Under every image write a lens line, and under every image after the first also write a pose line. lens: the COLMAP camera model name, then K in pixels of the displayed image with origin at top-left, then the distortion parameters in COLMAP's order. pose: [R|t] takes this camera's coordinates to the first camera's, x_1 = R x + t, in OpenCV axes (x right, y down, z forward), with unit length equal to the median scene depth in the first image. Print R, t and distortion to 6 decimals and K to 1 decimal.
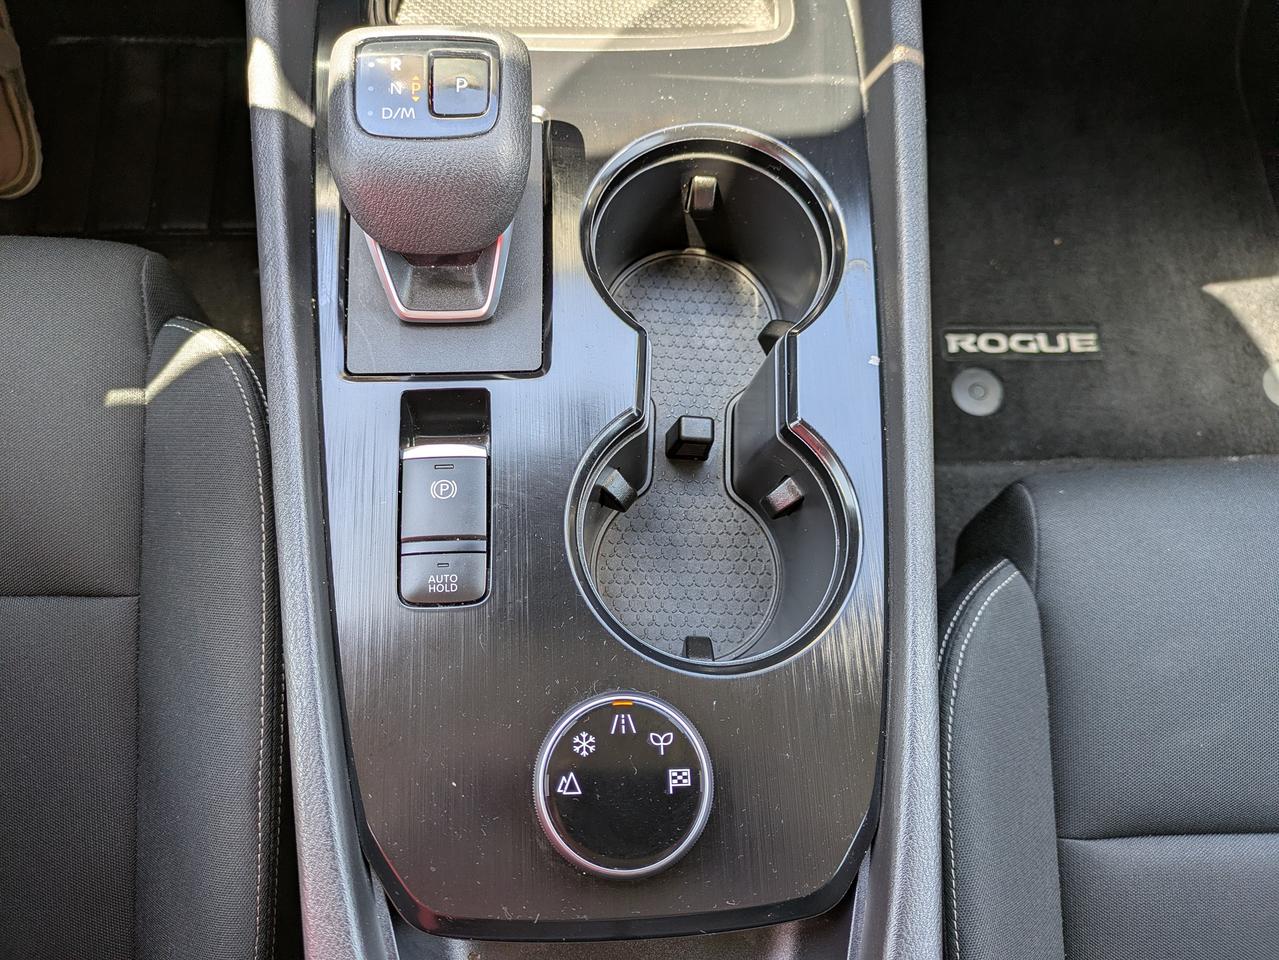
lens RADIAL K [[949.2, 0, 631.8], [0, 949.2, 484.5], [0, 0, 1]] dist [0.017714, -0.004628]
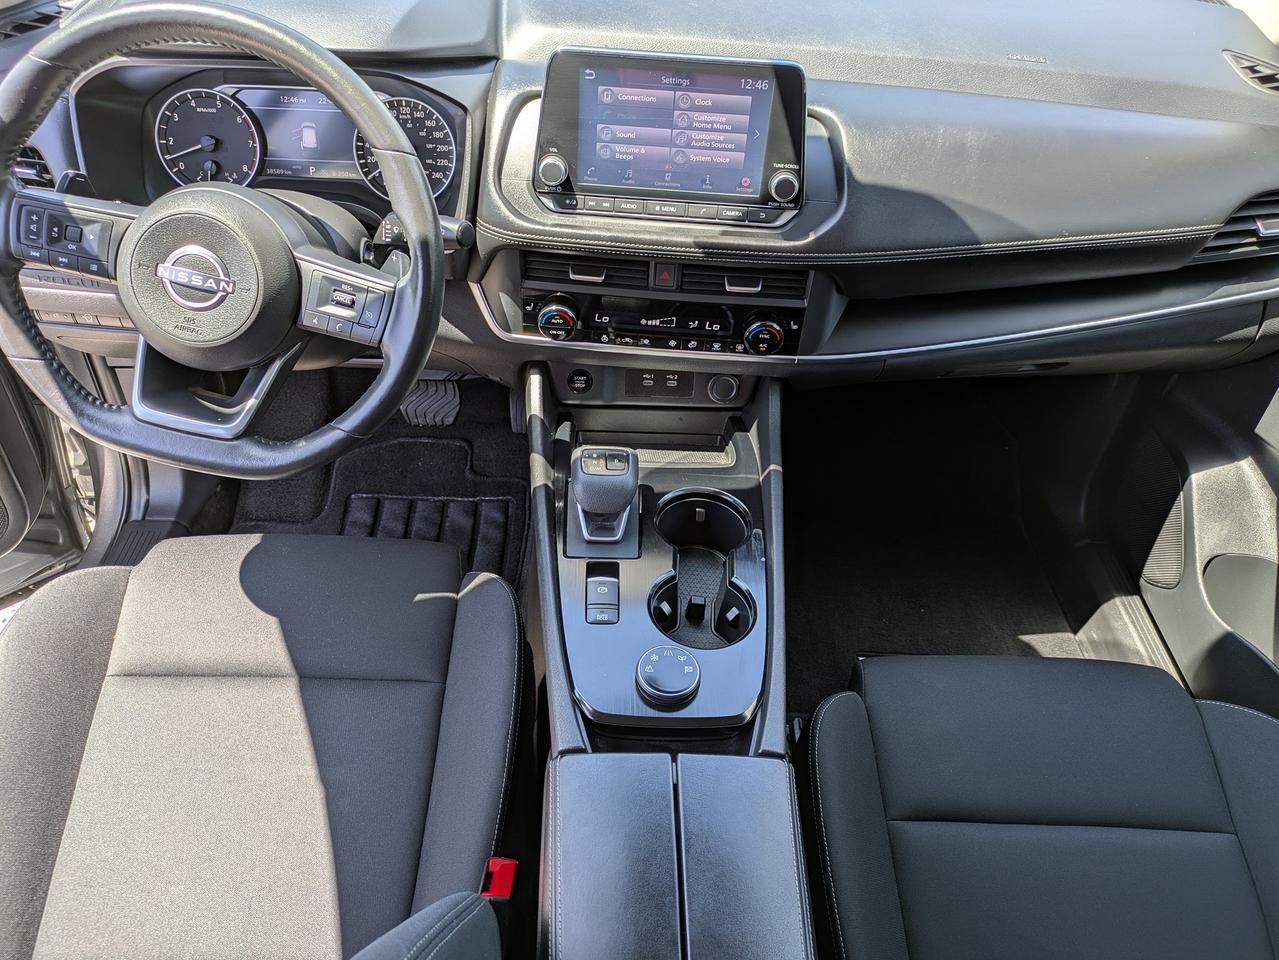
lens RADIAL K [[949.2, 0, 631.8], [0, 949.2, 484.5], [0, 0, 1]] dist [0.017714, -0.004628]
pose [[0.999328, 0.013962, -0.033885, -0.022183], [-0.029345, 0.858723, -0.511600, 0.971179], [0.021955, 0.512250, 0.858555, -1.275394]]
